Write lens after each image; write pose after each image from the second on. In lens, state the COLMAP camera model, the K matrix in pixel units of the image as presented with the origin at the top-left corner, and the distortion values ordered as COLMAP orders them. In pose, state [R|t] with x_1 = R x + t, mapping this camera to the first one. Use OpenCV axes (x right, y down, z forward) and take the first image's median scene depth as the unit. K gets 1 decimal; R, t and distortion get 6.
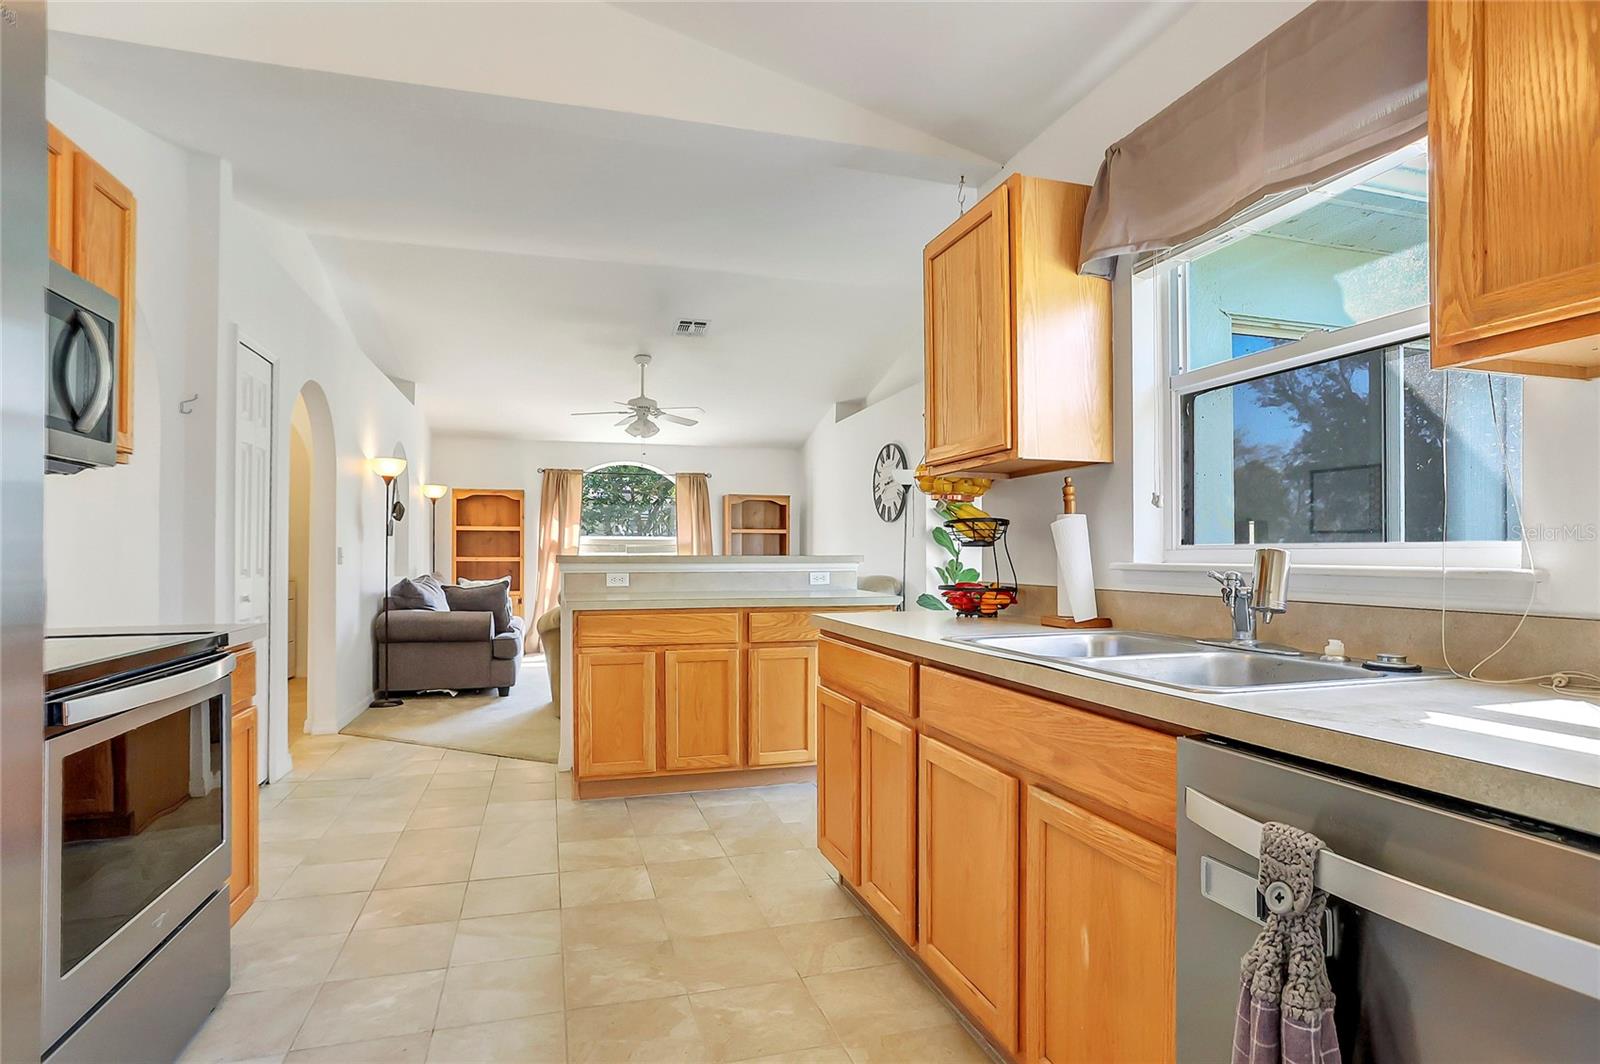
lens RADIAL K [[818.6, 0, 771.1], [0, 818.6, 555.1], [0, 0, 1]] dist [-0.031056, 0.018439]
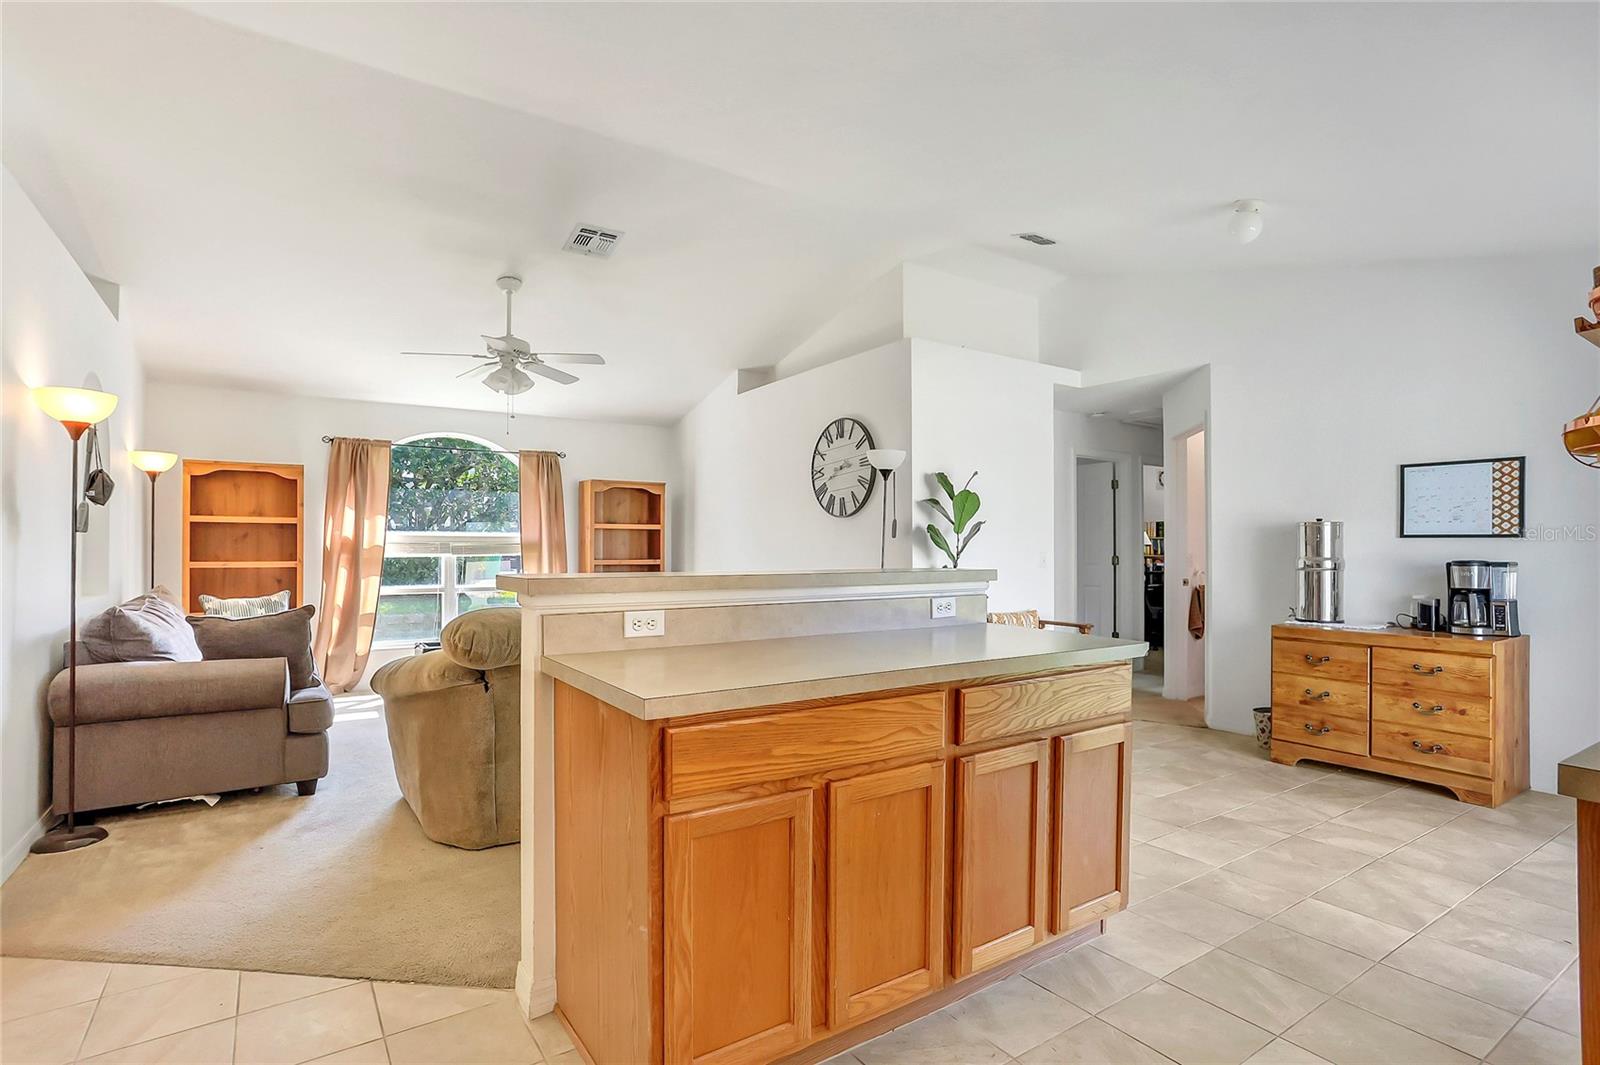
lens RADIAL K [[818.6, 0, 803.3], [0, 818.6, 546.1], [0, 0, 1]] dist [-0.031056, 0.018439]
pose [[0.950218, 0.001037, 0.311584, -0.134962], [0.000279, 0.999991, -0.004178, -0.009069], [-0.311586, 0.004057, 0.950209, 0.253701]]
